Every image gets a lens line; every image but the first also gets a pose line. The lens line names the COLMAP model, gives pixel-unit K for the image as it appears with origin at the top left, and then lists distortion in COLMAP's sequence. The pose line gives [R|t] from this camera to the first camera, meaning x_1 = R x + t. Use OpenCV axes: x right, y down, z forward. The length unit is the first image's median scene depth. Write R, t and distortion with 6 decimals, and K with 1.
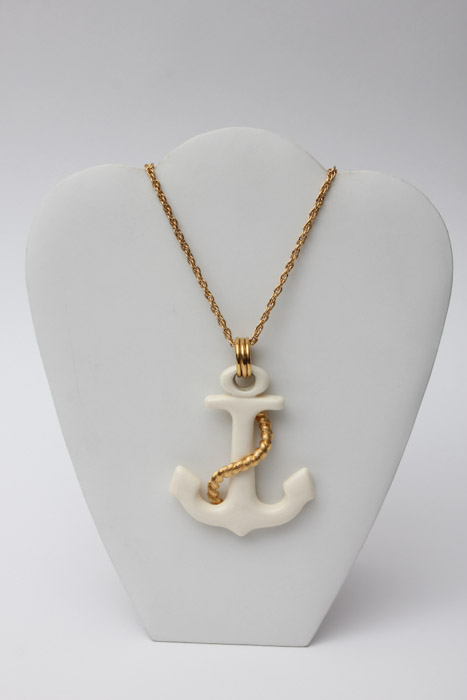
lens RADIAL K [[1910.7, 0, 234.1], [0, 1910.7, 349.8], [0, 0, 1]] dist [-0.937788, 0.000000]
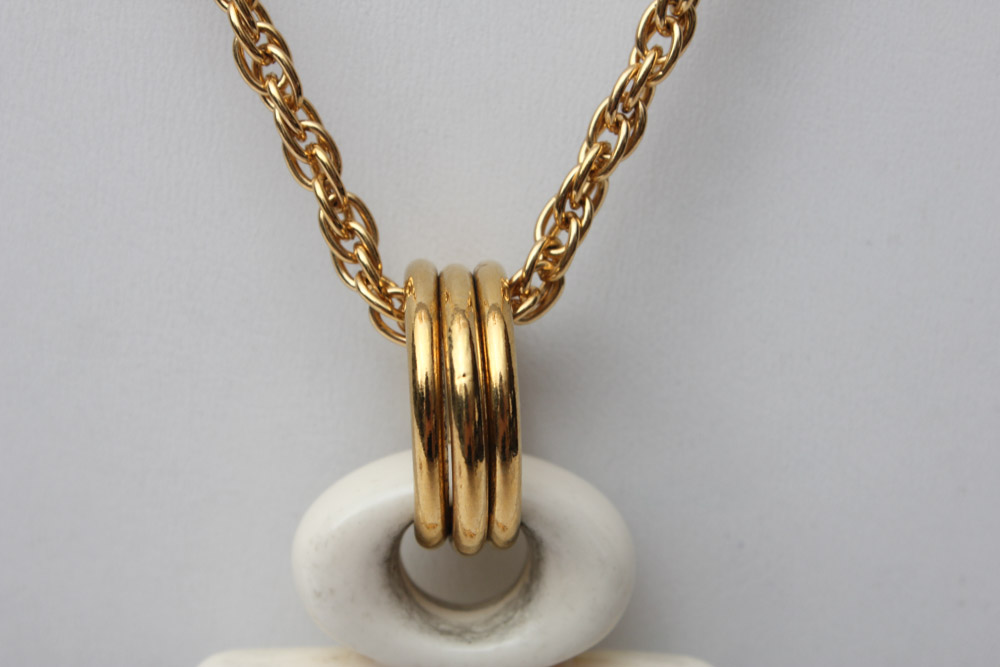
lens RADIAL K [[2346.6, 0, 501.7], [0, 2346.6, 333.9], [0, 0, 1]] dist [-0.022462, 0.000000]
pose [[0.997278, 0.015658, 0.072055, -0.004760], [-0.017491, 0.999538, 0.024875, -0.005763], [-0.071632, -0.026067, 0.997090, 0.821306]]
